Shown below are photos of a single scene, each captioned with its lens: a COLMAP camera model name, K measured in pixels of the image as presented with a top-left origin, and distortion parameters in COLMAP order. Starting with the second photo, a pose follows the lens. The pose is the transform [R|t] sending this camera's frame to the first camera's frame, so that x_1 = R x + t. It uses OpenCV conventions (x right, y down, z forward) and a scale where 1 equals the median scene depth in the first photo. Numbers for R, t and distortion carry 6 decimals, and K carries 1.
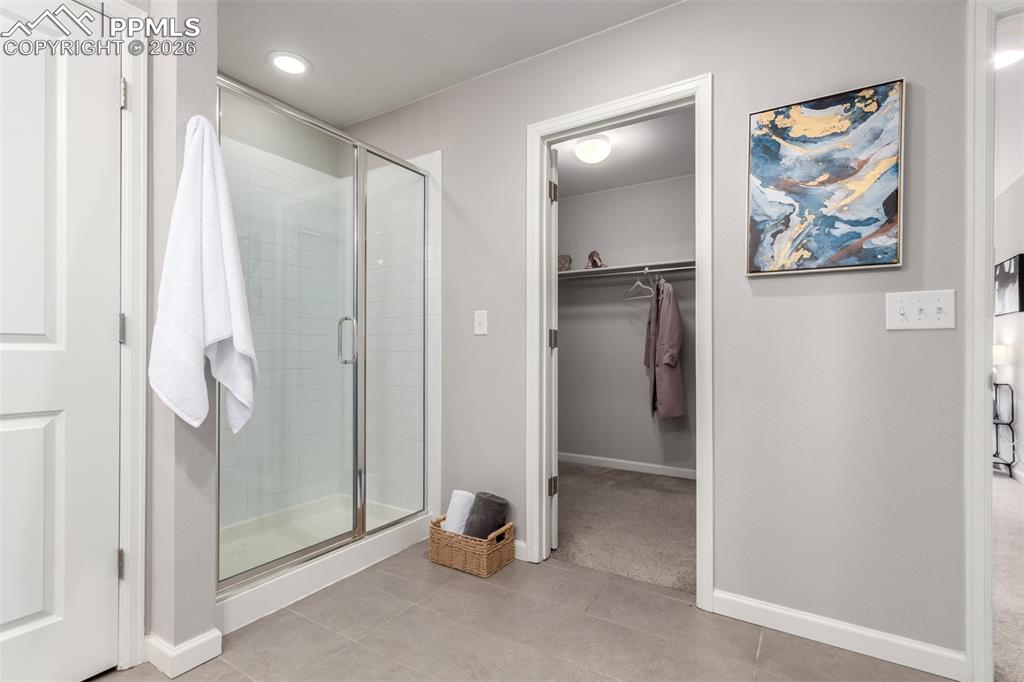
lens RADIAL K [[478.3, 0, 514.7], [0, 478.3, 349.3], [0, 0, 1]] dist [0.004354, 0.000973]
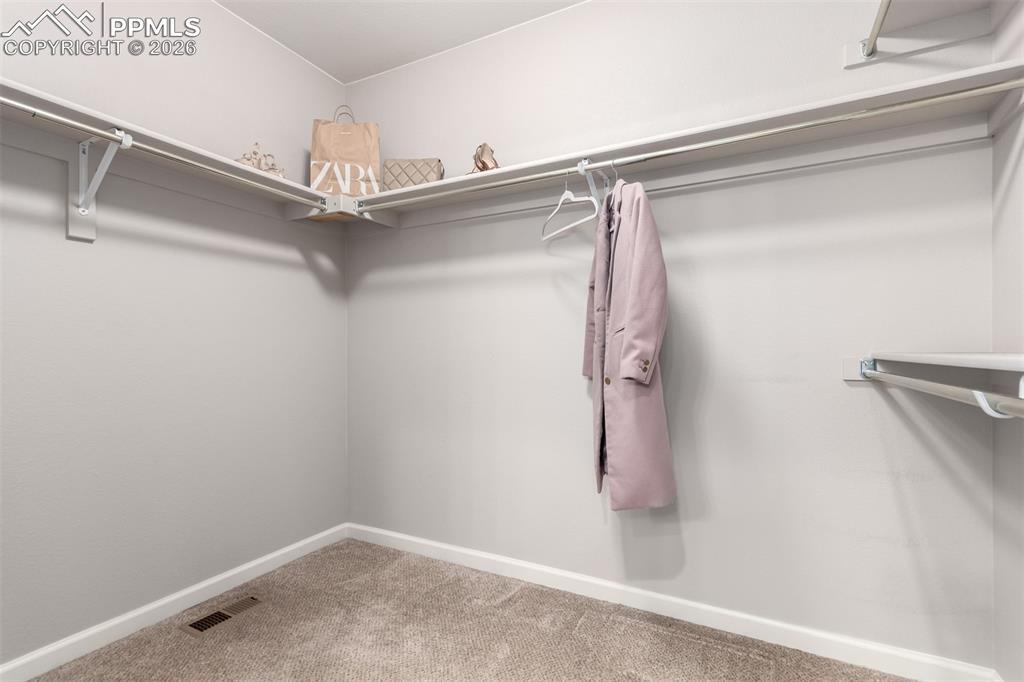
lens RADIAL K [[478.3, 0, 514.7], [0, 478.3, 349.3], [0, 0, 1]] dist [0.004354, 0.000973]
pose [[0.996703, -0.004724, 0.080999, 0.172360], [0.004388, 0.999981, 0.004321, 0.003888], [-0.081018, -0.003951, 0.996705, 0.554721]]
